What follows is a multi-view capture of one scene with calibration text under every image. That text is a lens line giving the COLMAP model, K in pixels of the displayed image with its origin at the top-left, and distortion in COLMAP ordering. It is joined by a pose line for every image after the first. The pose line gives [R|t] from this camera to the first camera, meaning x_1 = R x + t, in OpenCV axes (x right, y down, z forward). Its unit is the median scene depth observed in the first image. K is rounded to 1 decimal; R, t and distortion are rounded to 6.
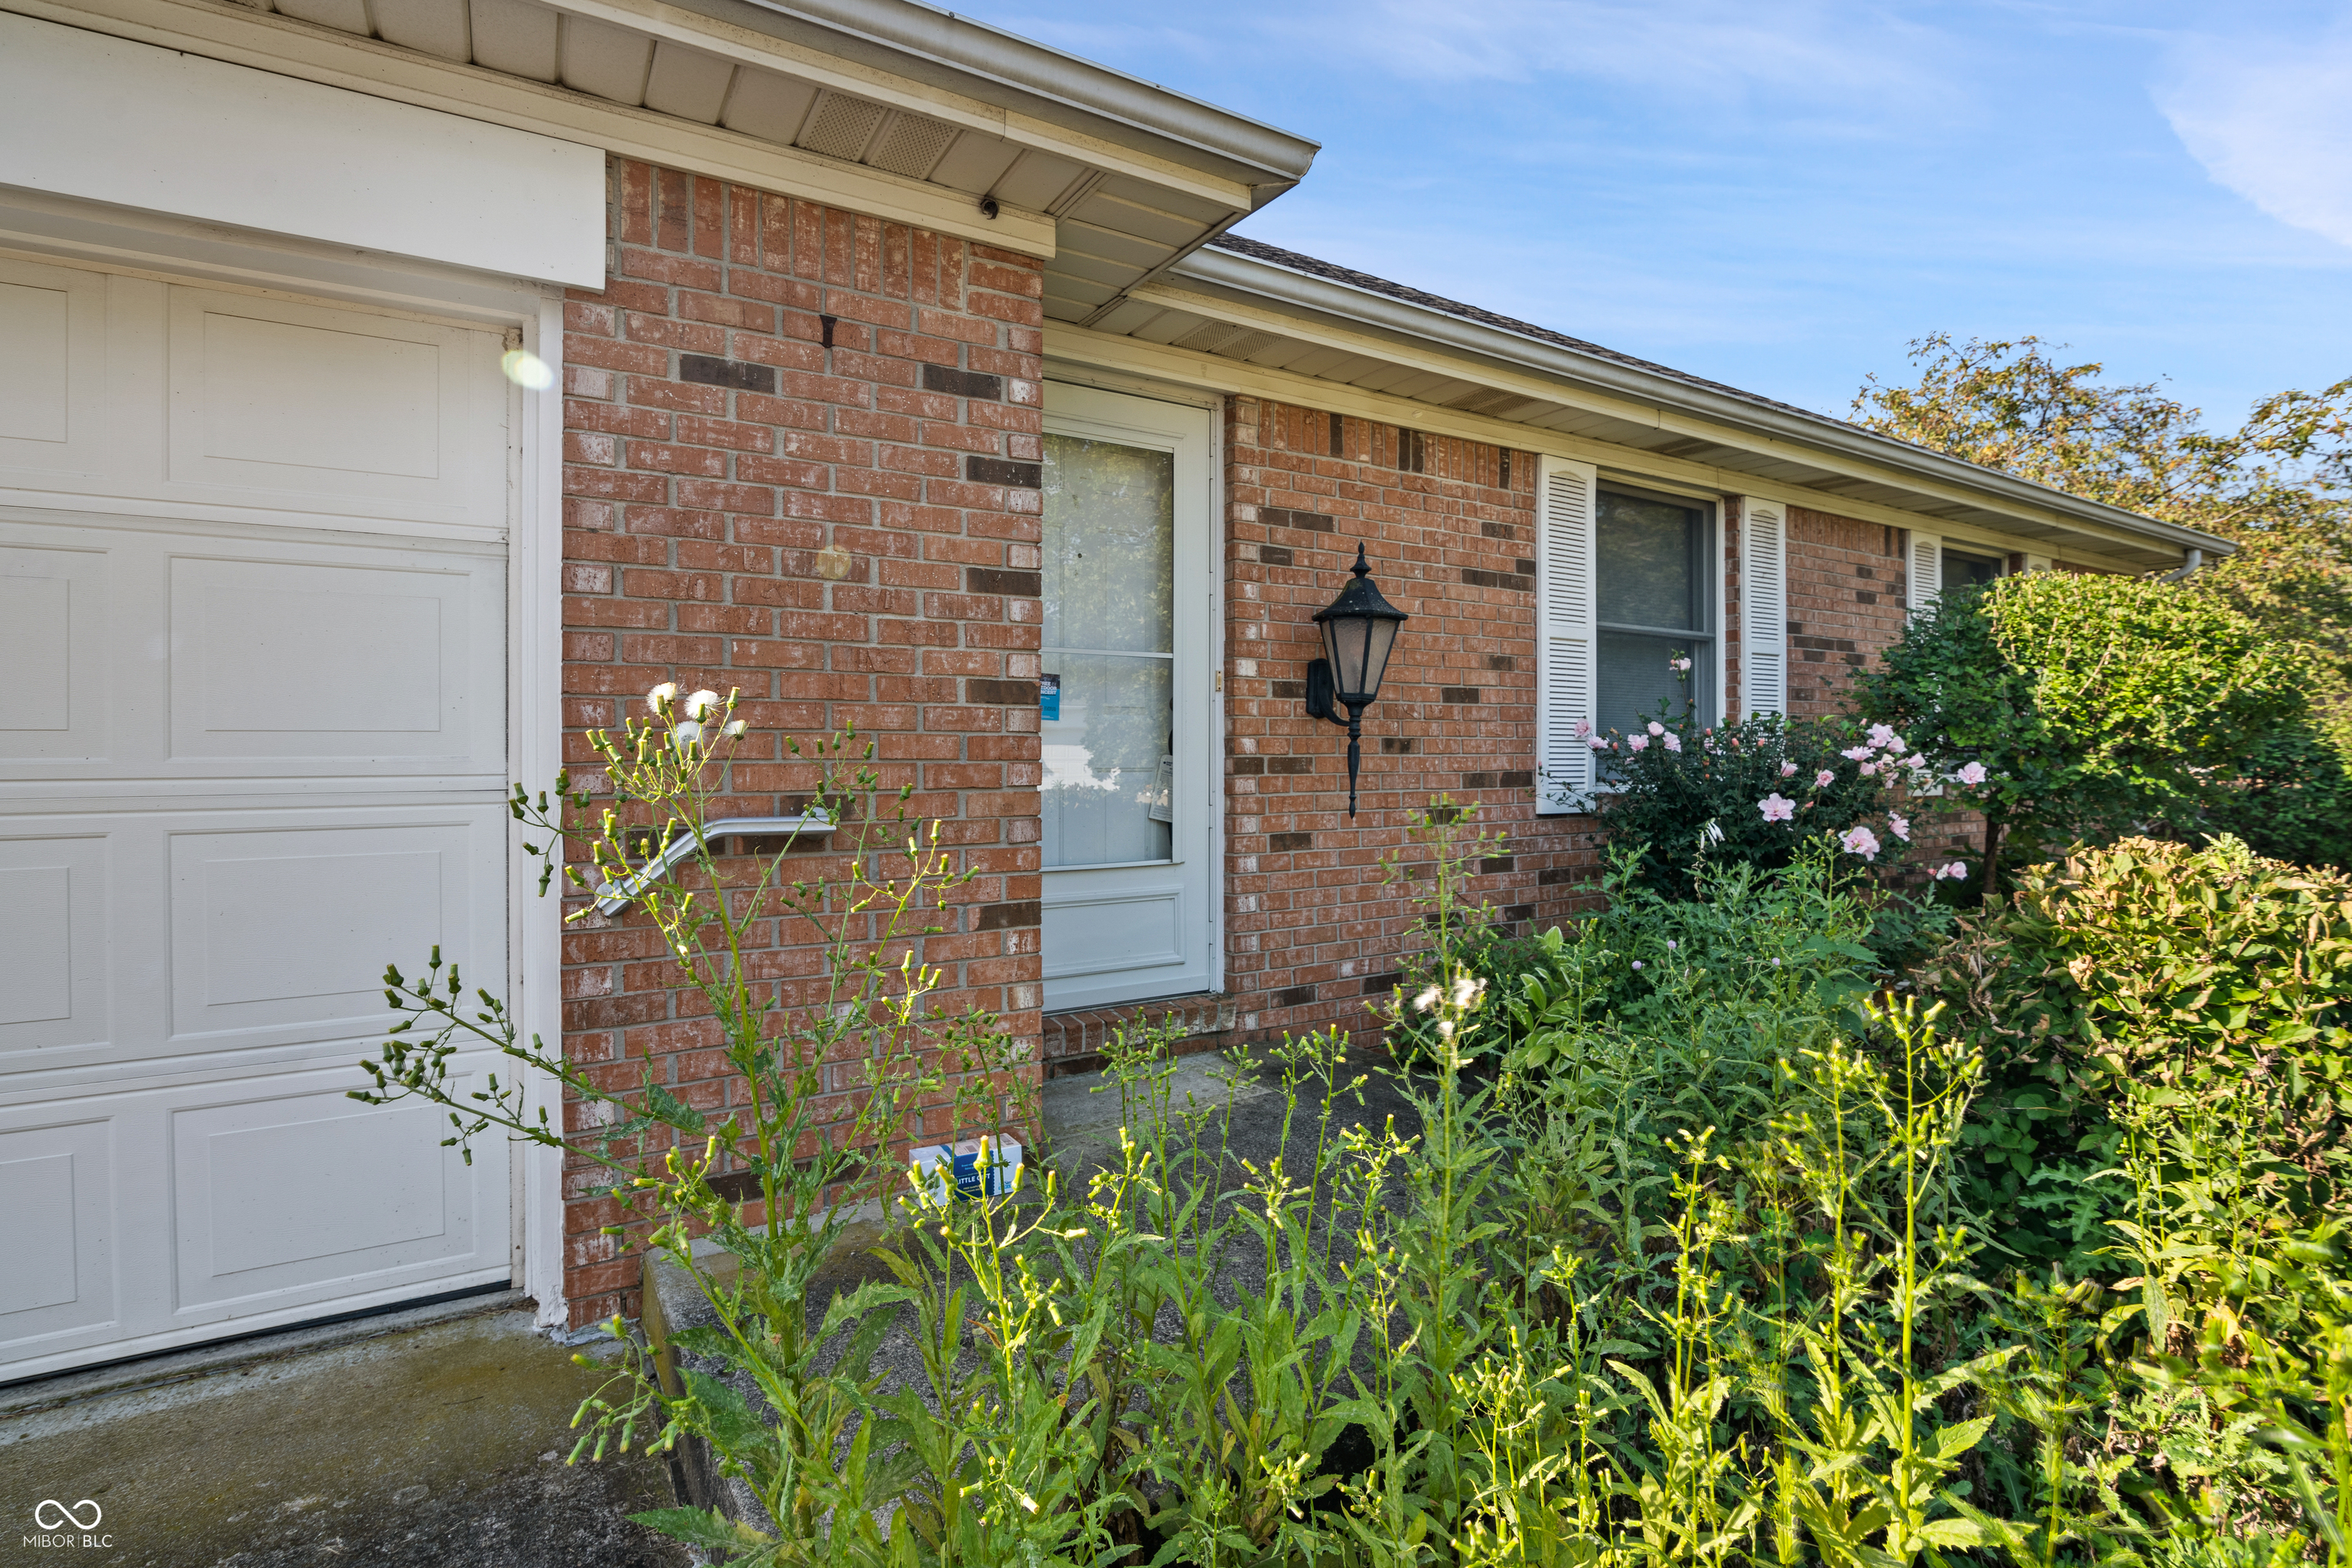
lens RADIAL K [[1109.2, 0, 1180.8], [0, 1109.2, 764.5], [0, 0, 1]] dist [-0.012306, -0.000098]
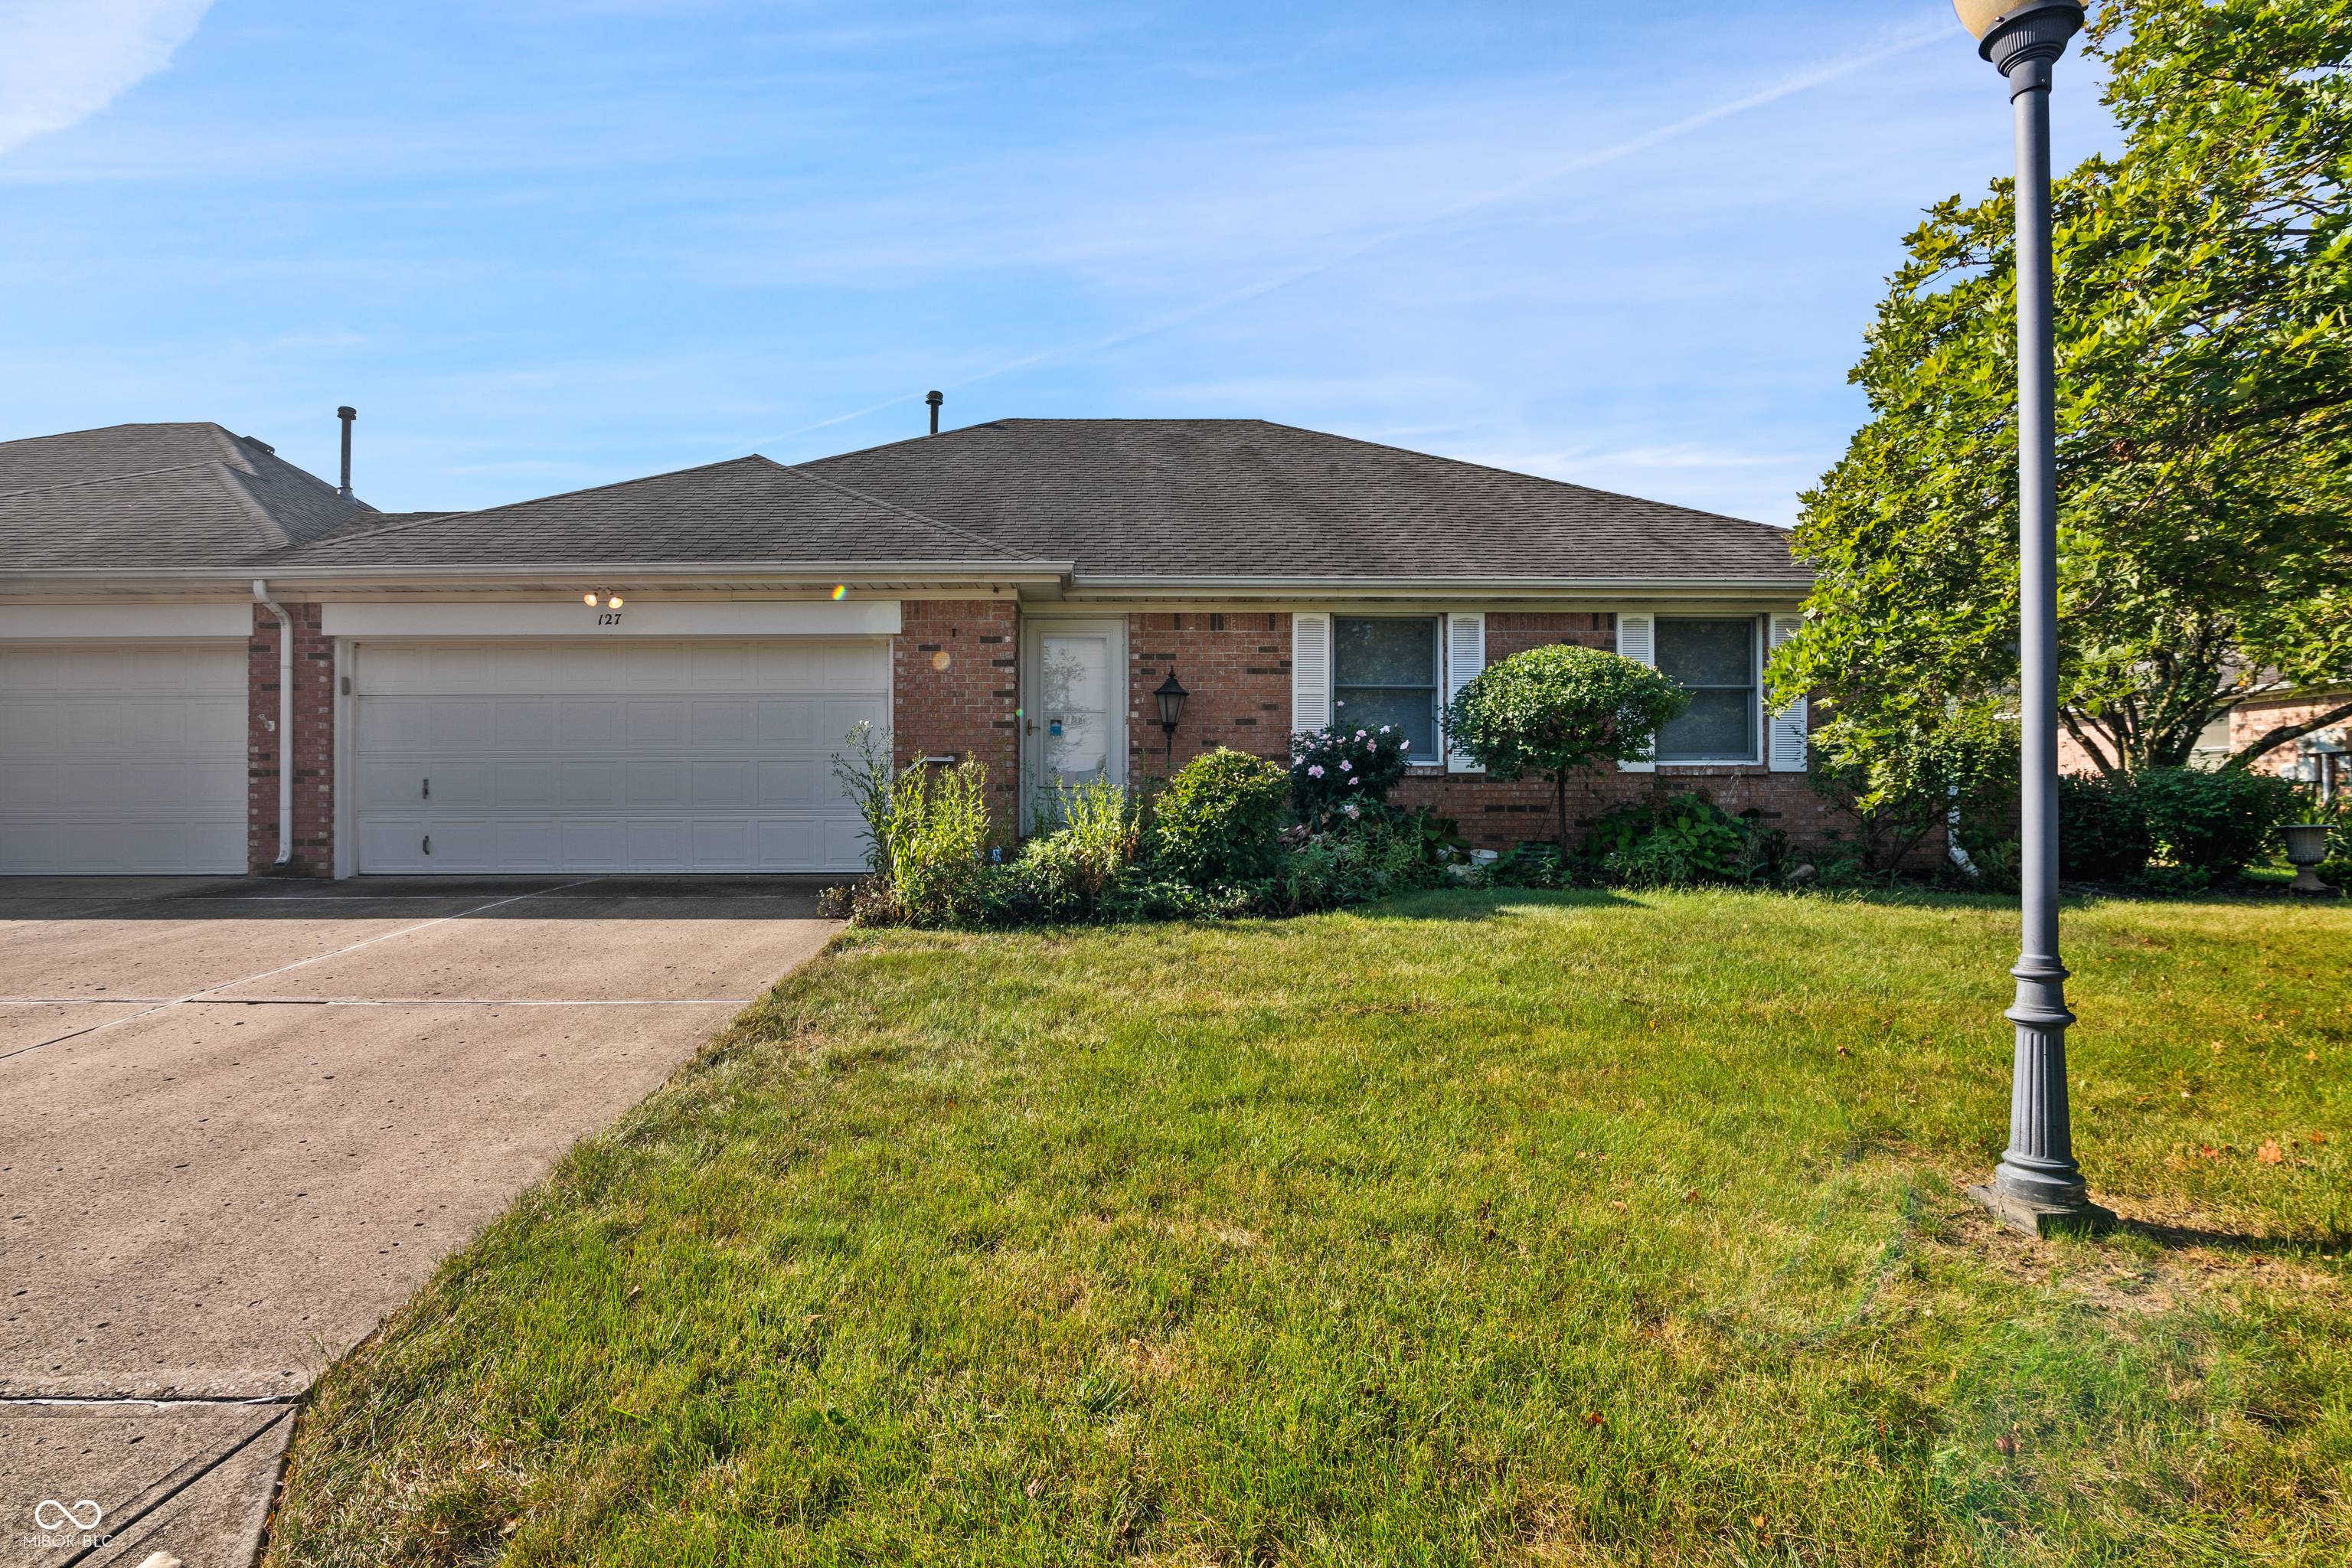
lens RADIAL K [[1109.2, 0, 1172.9], [0, 1109.2, 796.2], [0, 0, 1]] dist [-0.012306, -0.000098]
pose [[0.855668, -0.003661, -0.517513, 1.512813], [-0.007162, 0.999795, -0.018914, 0.159794], [0.517476, 0.019890, 0.855466, -1.233775]]
